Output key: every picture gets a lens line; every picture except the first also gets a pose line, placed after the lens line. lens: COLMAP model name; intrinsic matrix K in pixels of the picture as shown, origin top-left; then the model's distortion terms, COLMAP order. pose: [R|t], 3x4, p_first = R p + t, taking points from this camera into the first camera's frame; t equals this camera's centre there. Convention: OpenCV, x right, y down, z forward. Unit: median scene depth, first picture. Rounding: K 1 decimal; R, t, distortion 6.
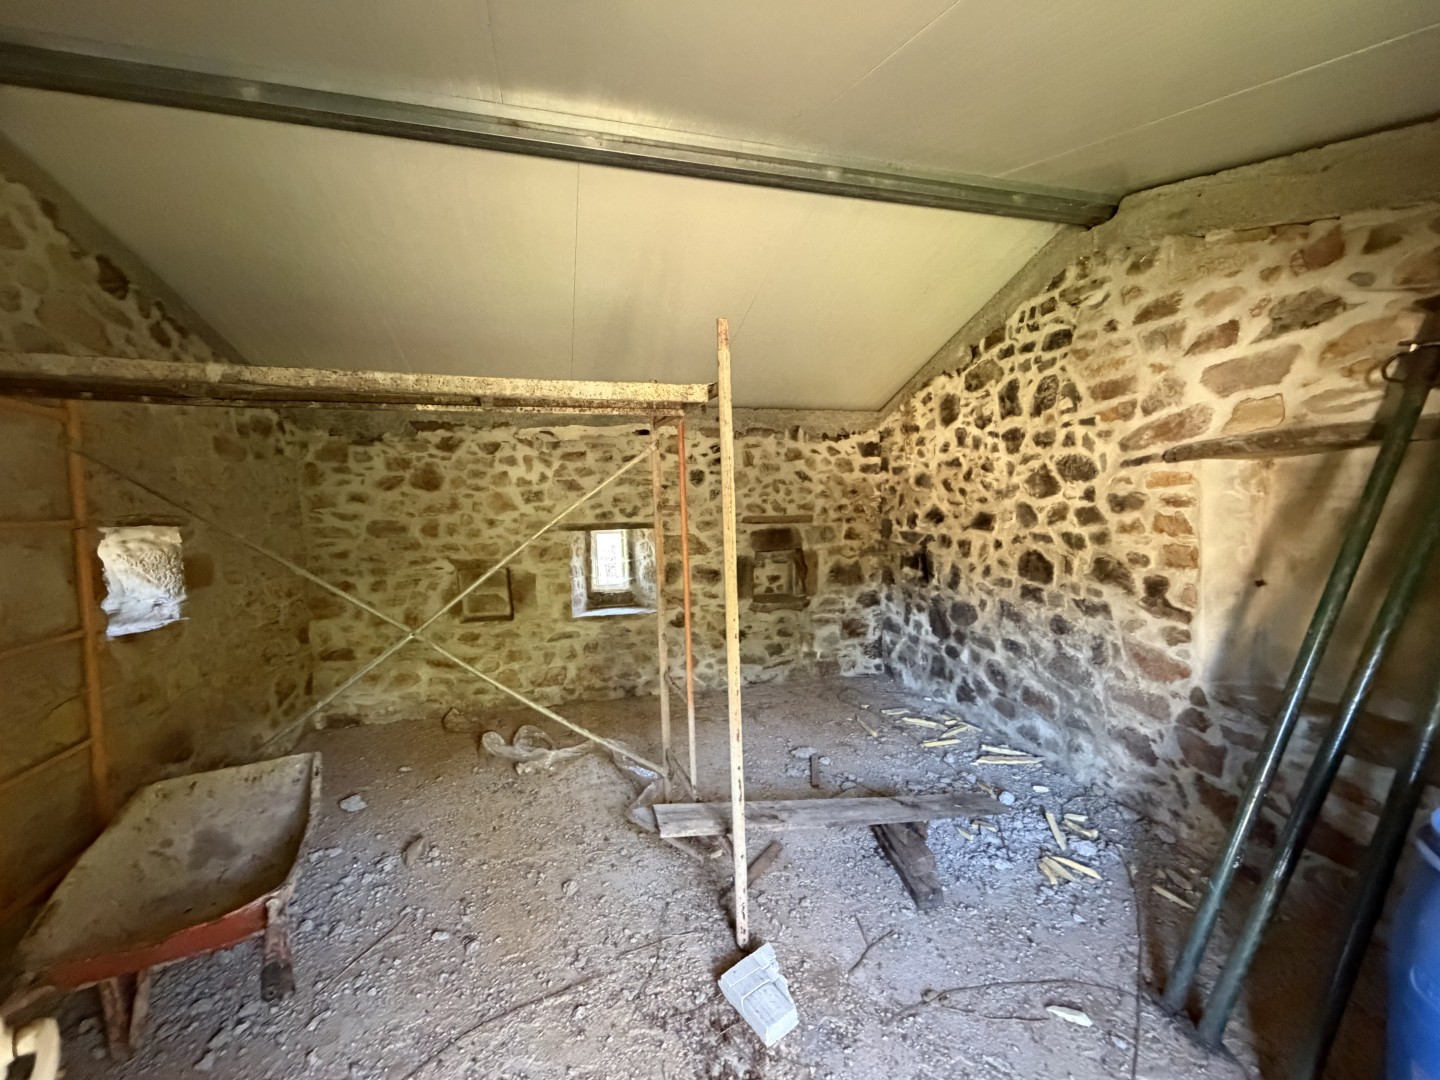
lens RADIAL K [[576.5, 0, 716.1], [0, 576.5, 536.4], [0, 0, 1]] dist [0.001248, -0.000047]
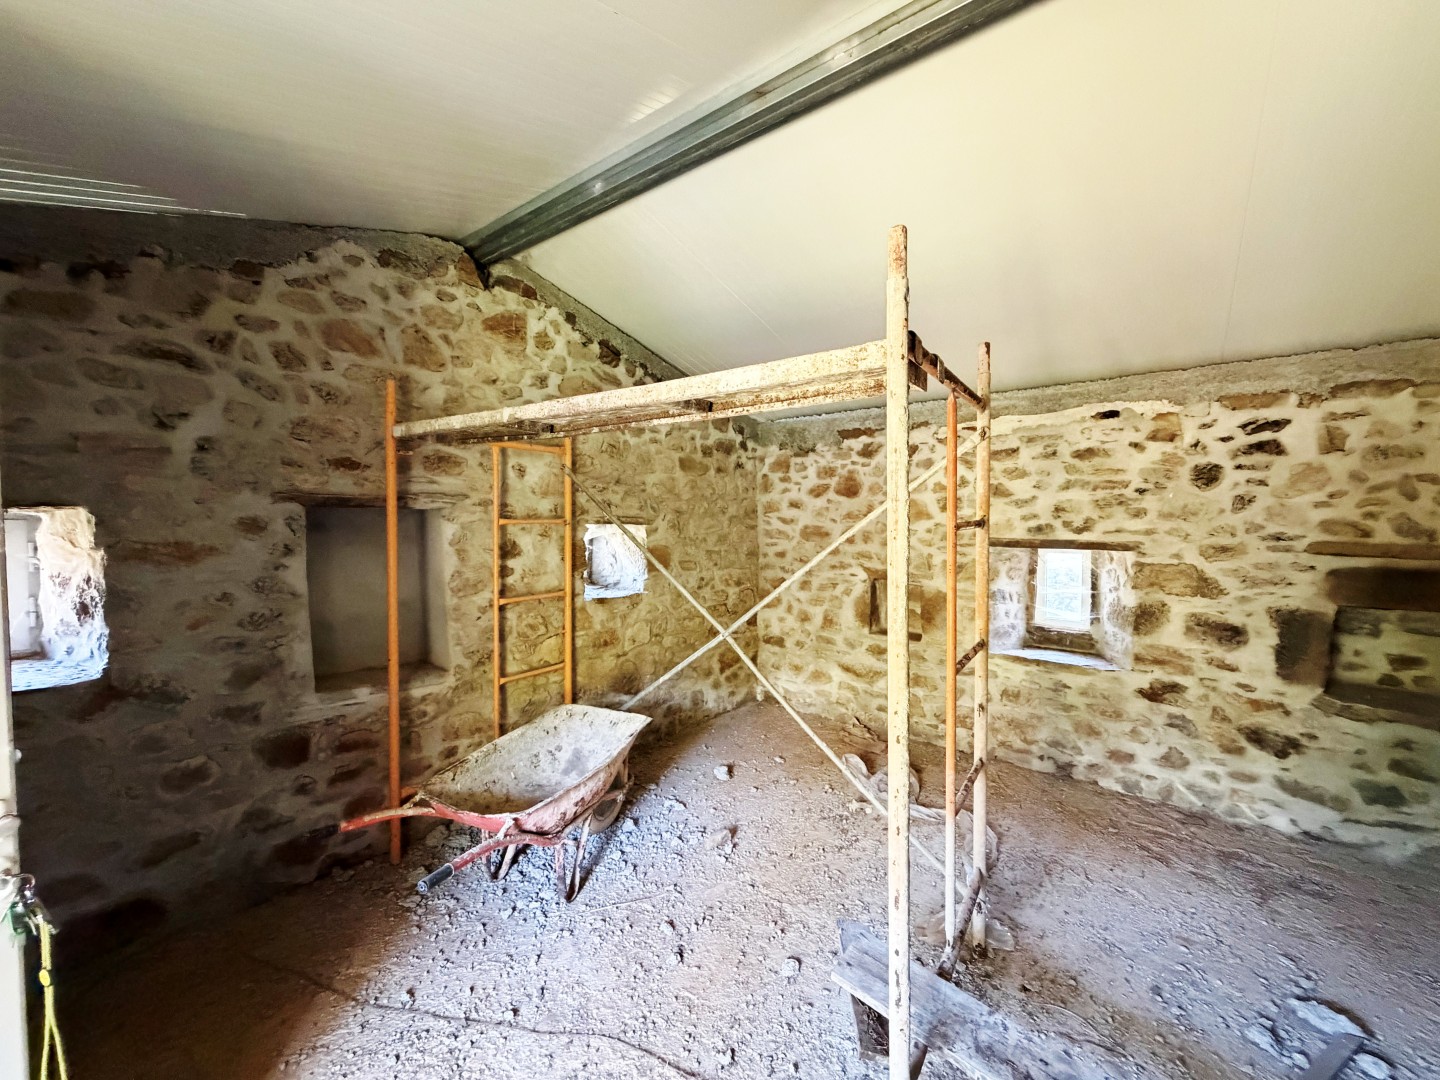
lens RADIAL K [[576.5, 0, 719.2], [0, 576.5, 538.8], [0, 0, 1]] dist [0.001248, -0.000047]
pose [[0.590029, 0.056892, -0.805375, 0.173013], [-0.058638, 0.997900, 0.027533, -0.019891], [0.805250, 0.030980, 0.592126, 0.202580]]
